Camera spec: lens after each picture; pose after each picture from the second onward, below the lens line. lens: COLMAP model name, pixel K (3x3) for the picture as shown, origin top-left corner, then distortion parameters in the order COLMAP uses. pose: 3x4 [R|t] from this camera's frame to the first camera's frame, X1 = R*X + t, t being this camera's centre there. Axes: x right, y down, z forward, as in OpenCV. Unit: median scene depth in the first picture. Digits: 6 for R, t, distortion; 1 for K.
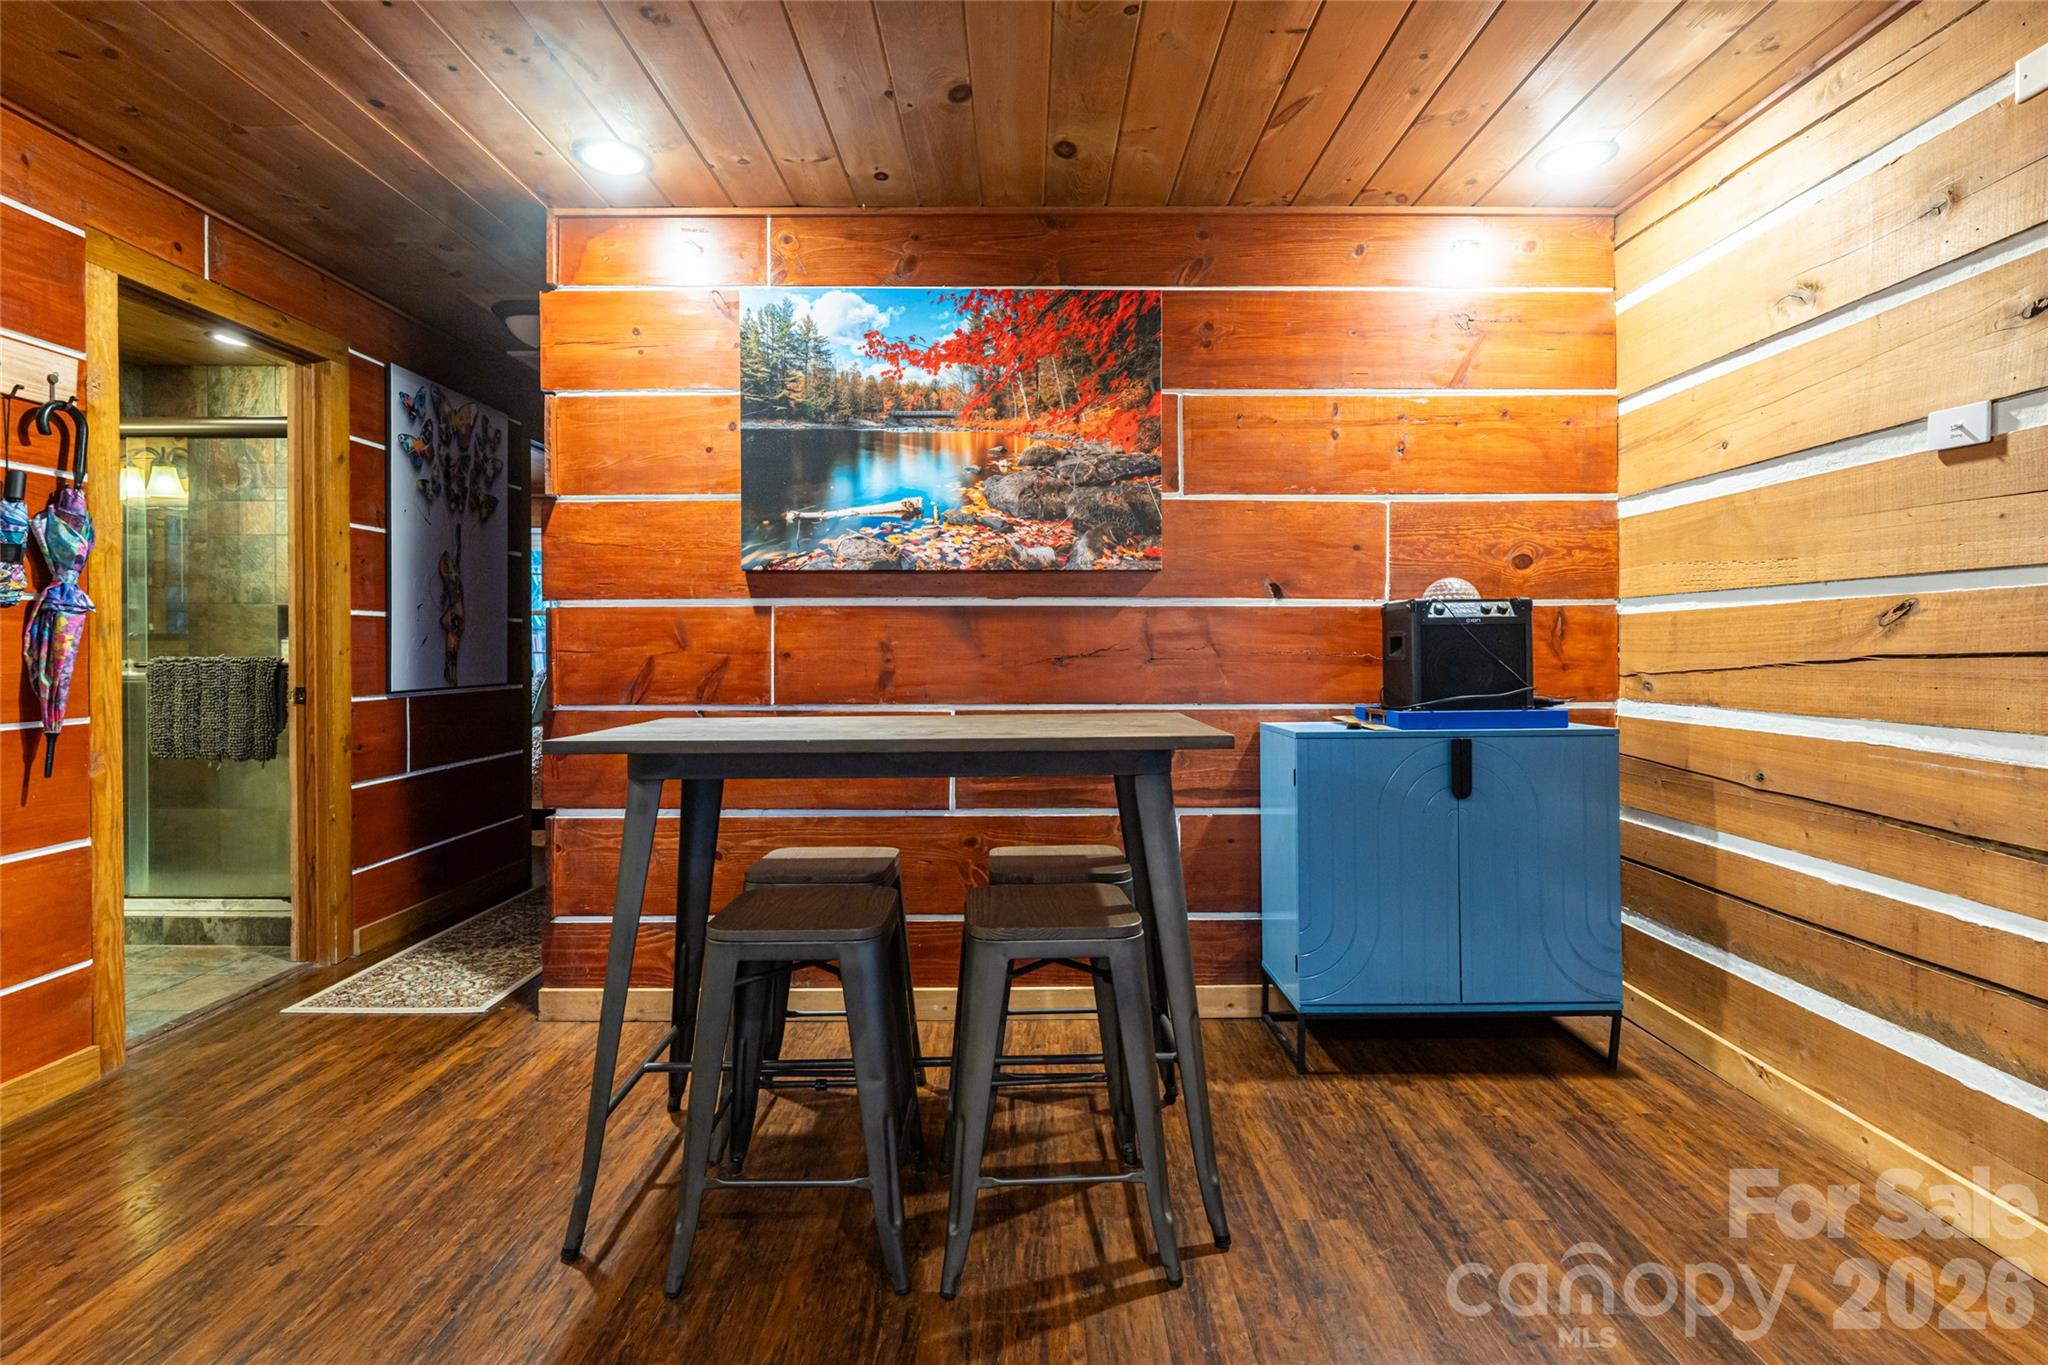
lens RADIAL K [[990.8, 0, 1029.1], [0, 990.8, 652.3], [0, 0, 1]] dist [0.001760, -0.000219]
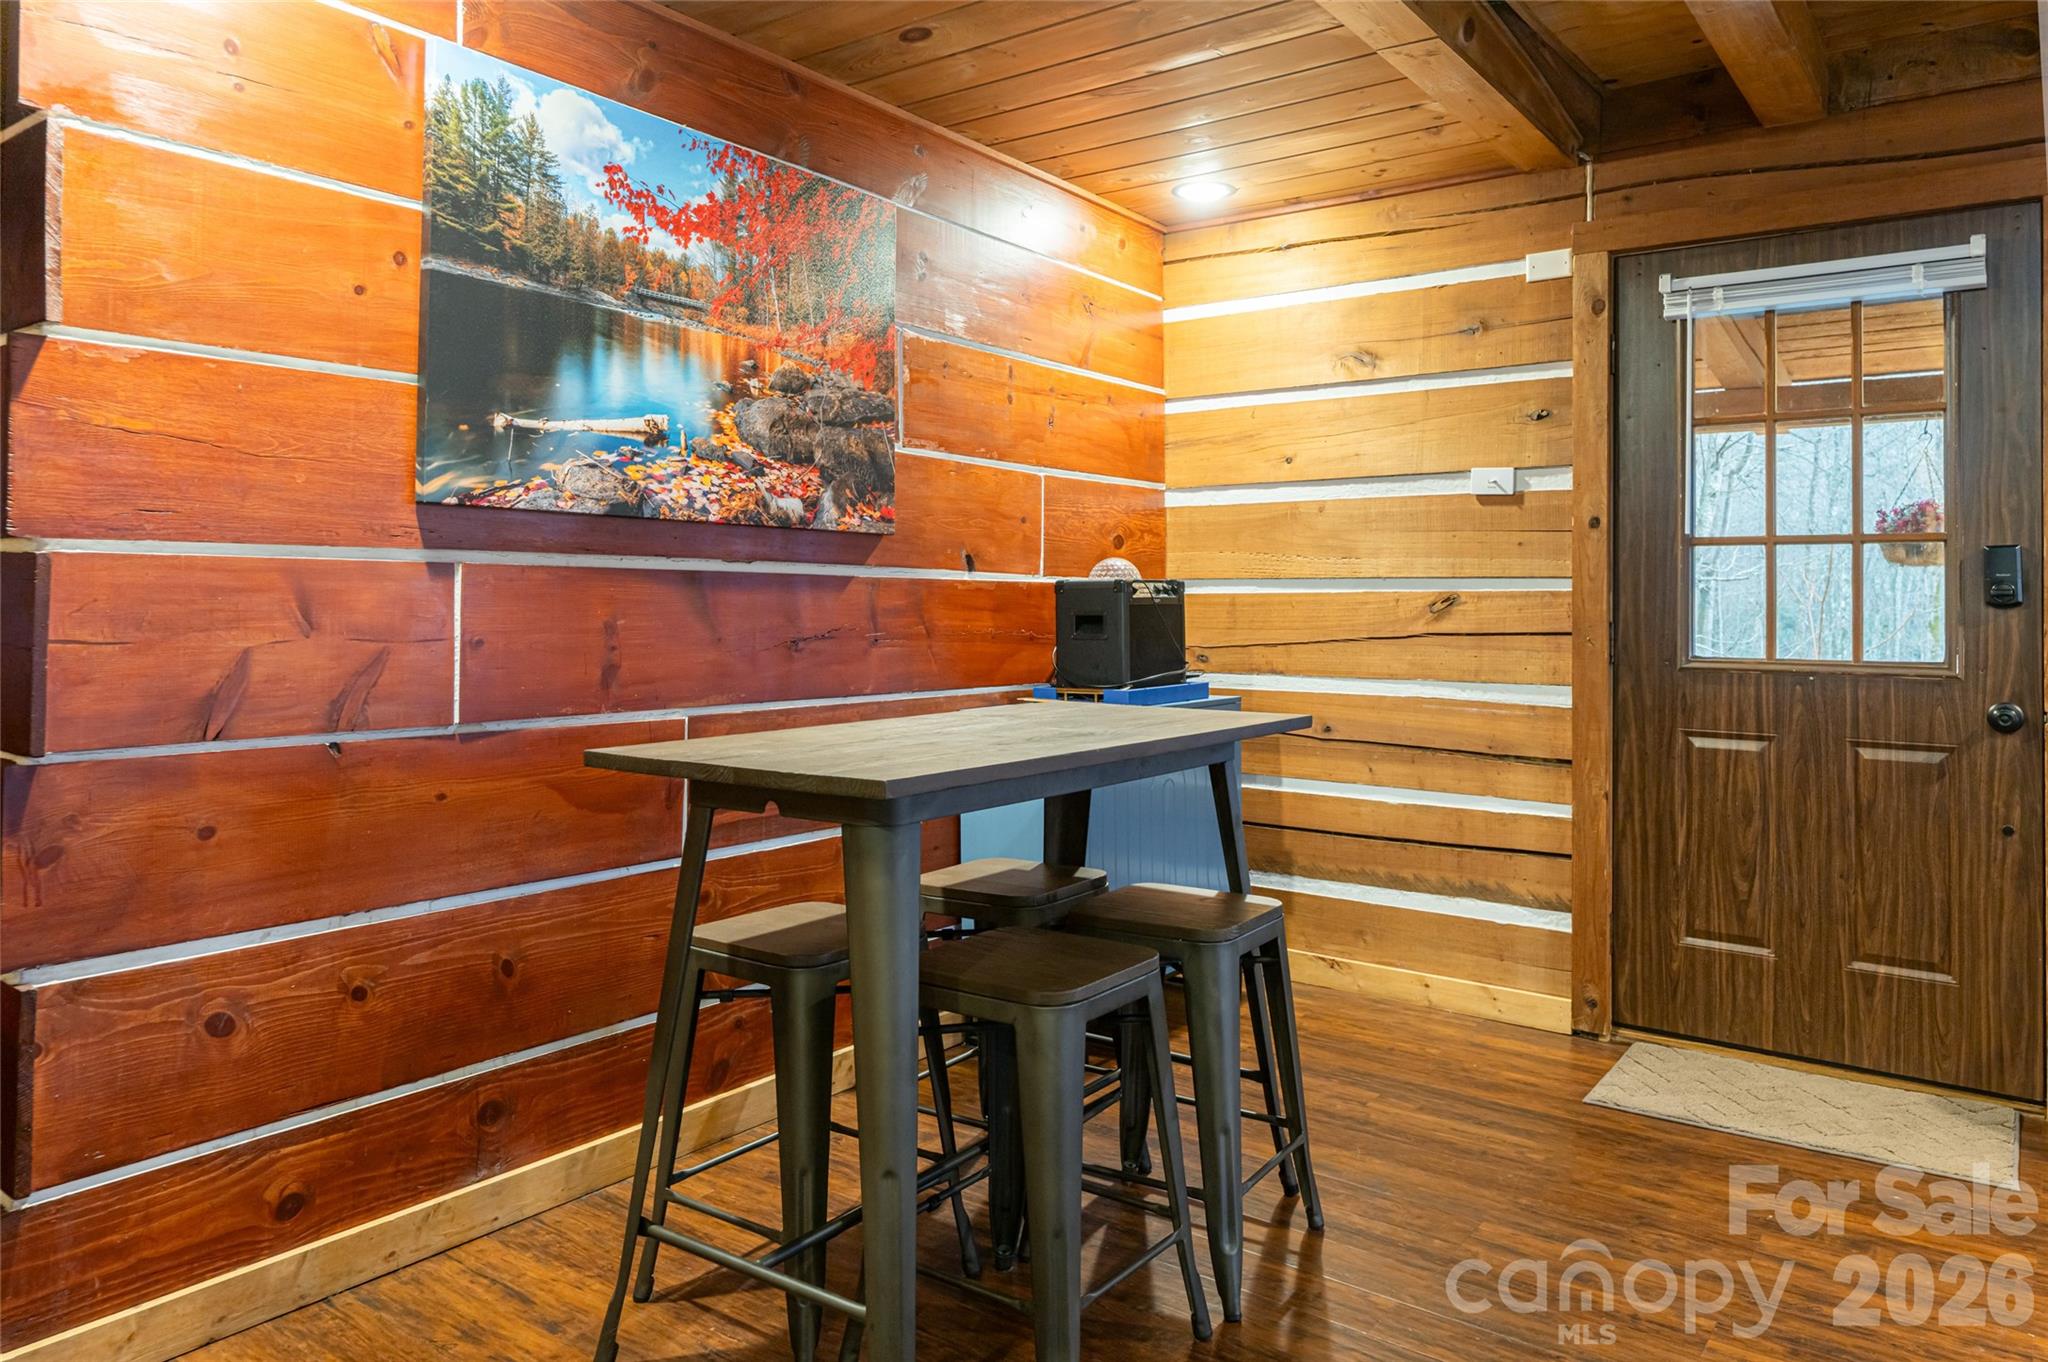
lens RADIAL K [[1396.7, 0, 1037.6], [0, 1396.7, 572.4], [0, 0, 1]] dist [0.004082, -0.002871]
pose [[0.589894, 0.024838, 0.807099, -0.753133], [-0.003815, 0.999601, -0.027974, -0.018272], [-0.807472, 0.013423, 0.589753, 0.202355]]
